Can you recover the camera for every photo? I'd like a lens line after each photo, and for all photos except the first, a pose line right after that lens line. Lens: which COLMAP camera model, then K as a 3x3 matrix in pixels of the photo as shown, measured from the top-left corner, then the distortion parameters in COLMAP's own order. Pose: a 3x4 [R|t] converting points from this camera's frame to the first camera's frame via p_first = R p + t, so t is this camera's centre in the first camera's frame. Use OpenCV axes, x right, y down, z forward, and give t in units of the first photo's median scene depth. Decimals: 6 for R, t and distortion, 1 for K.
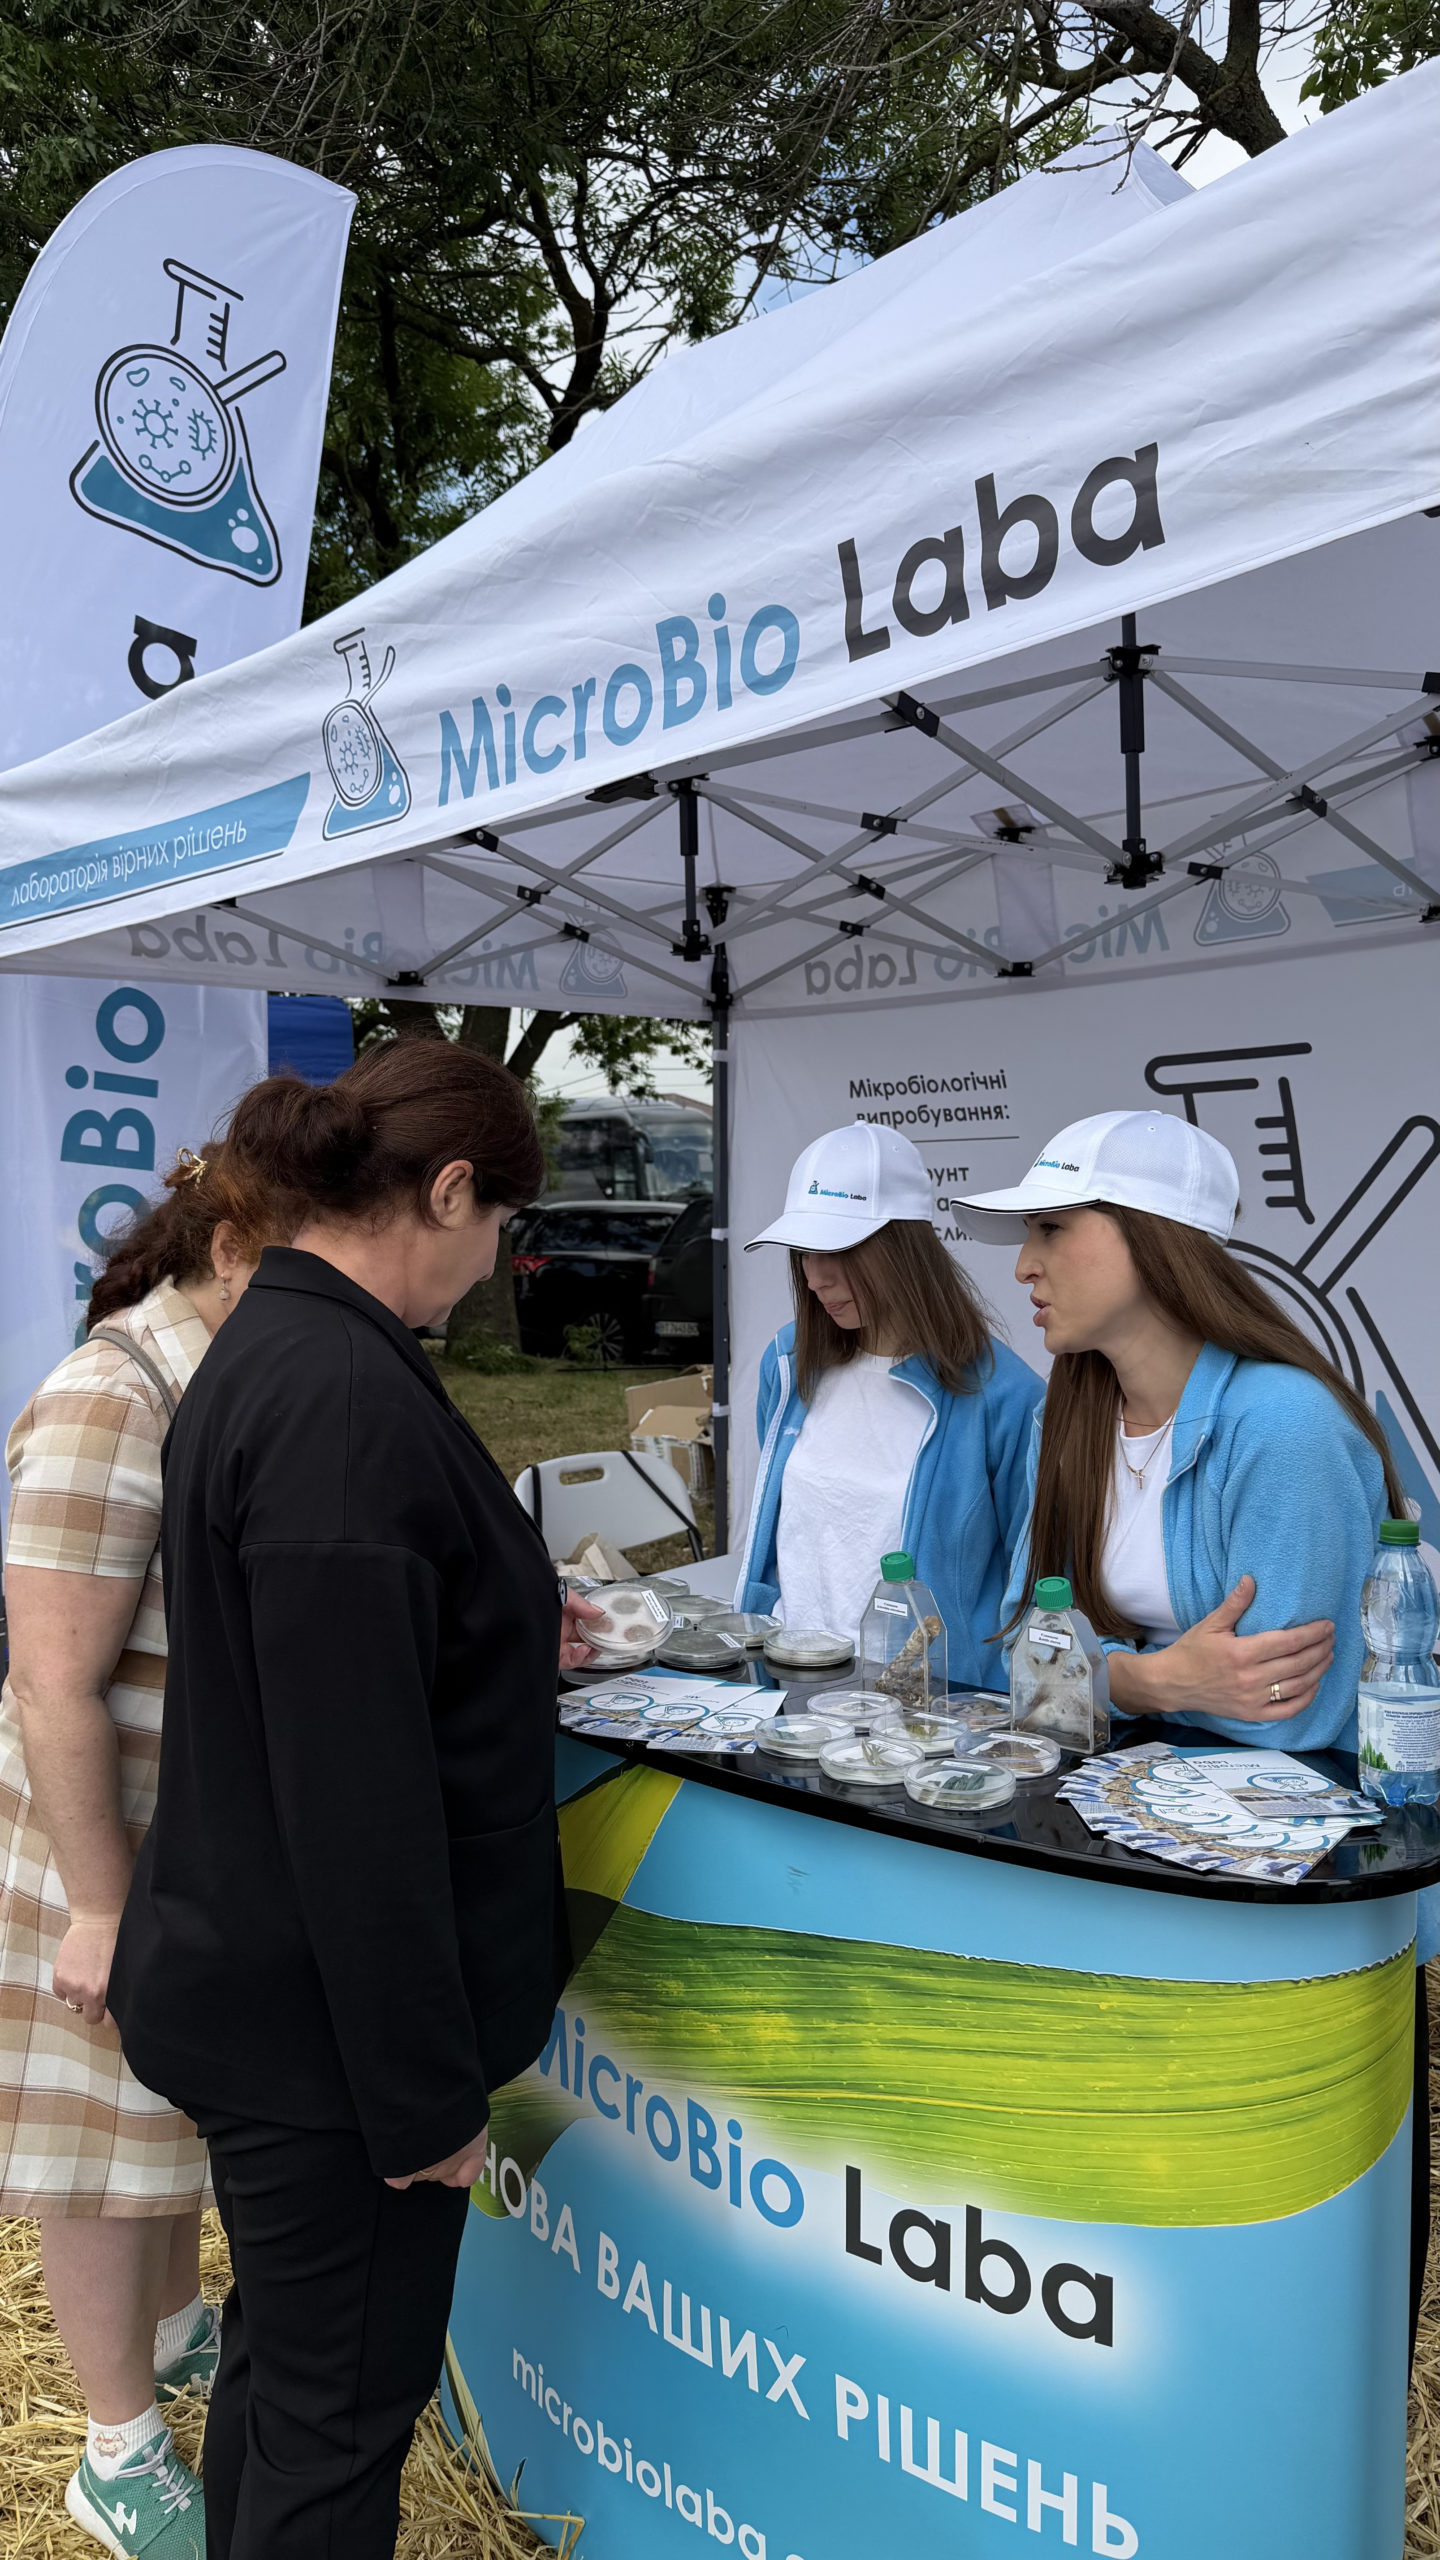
lens RADIAL K [[1798.0, 0, 720.1], [0, 1798.0, 1285.0], [0, 0, 1]] dist [-0.013457, -0.006245]
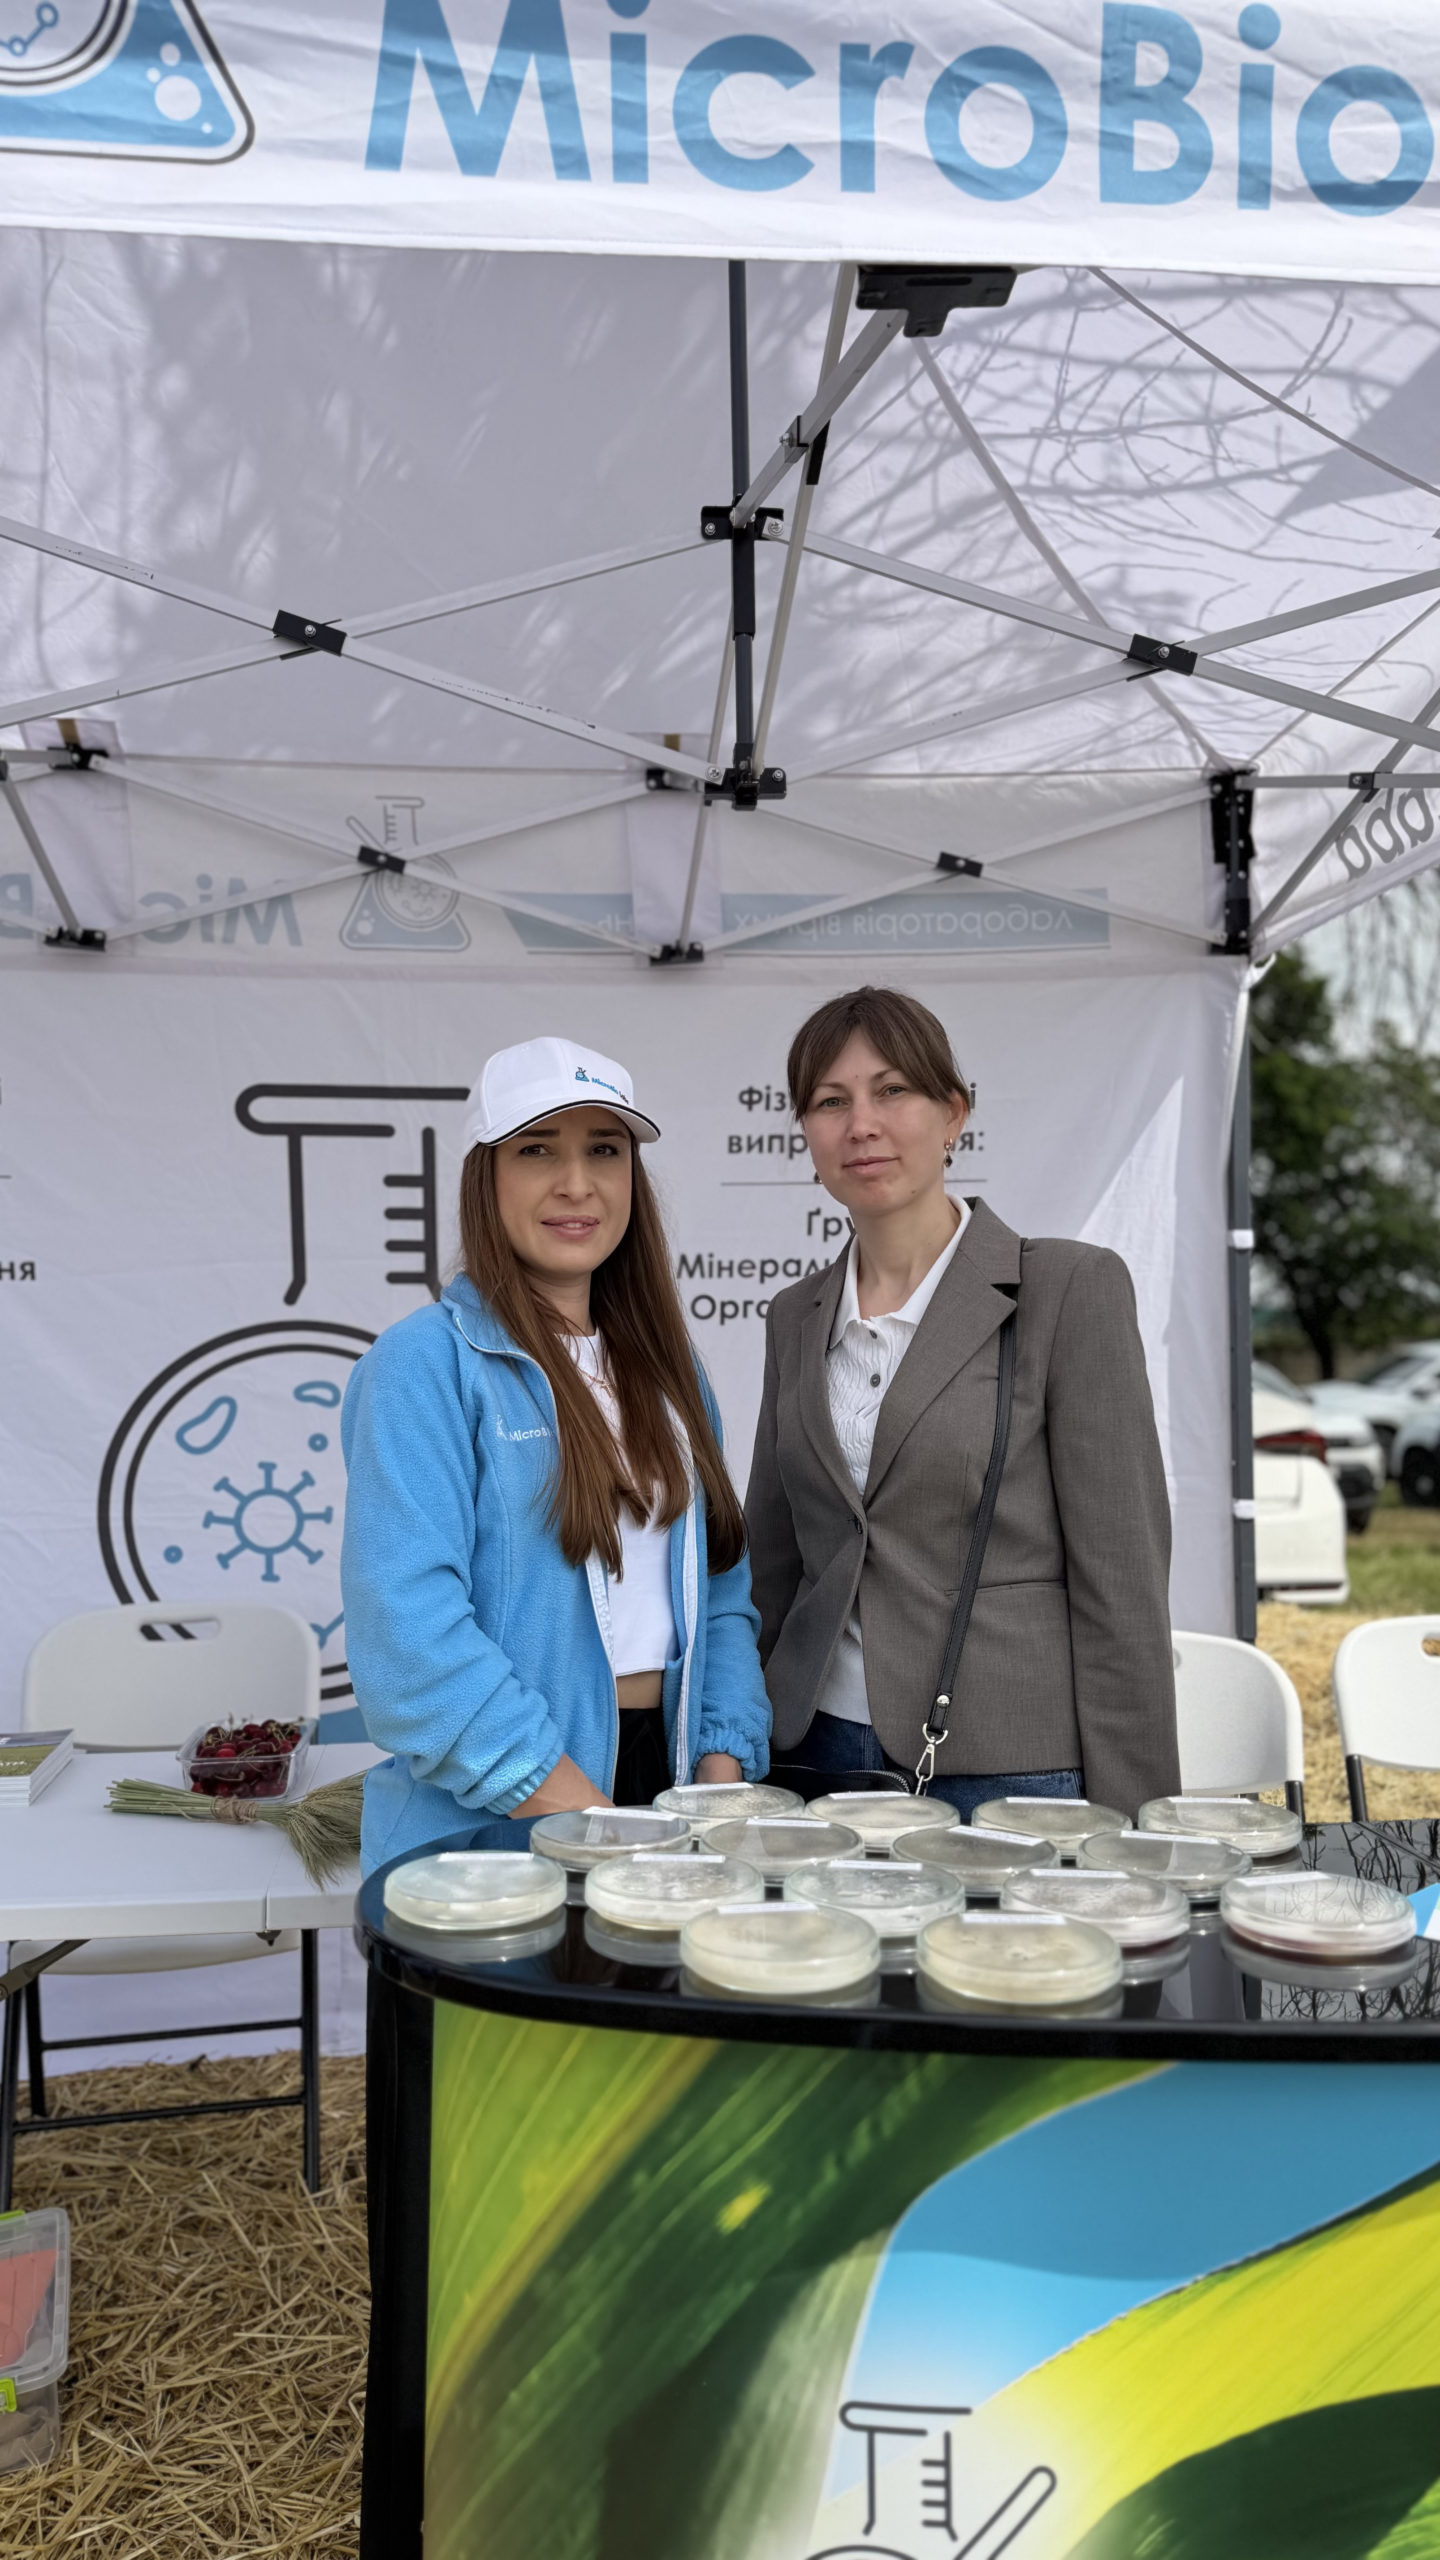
lens RADIAL K [[1798.0, 0, 716.7], [0, 1798.0, 1276.0], [0, 0, 1]] dist [-0.013457, -0.006245]
pose [[0.637810, 0.052572, 0.768398, -0.418942], [0.007008, 0.997230, -0.074045, 0.025675], [-0.770162, 0.052612, 0.635675, 0.692737]]
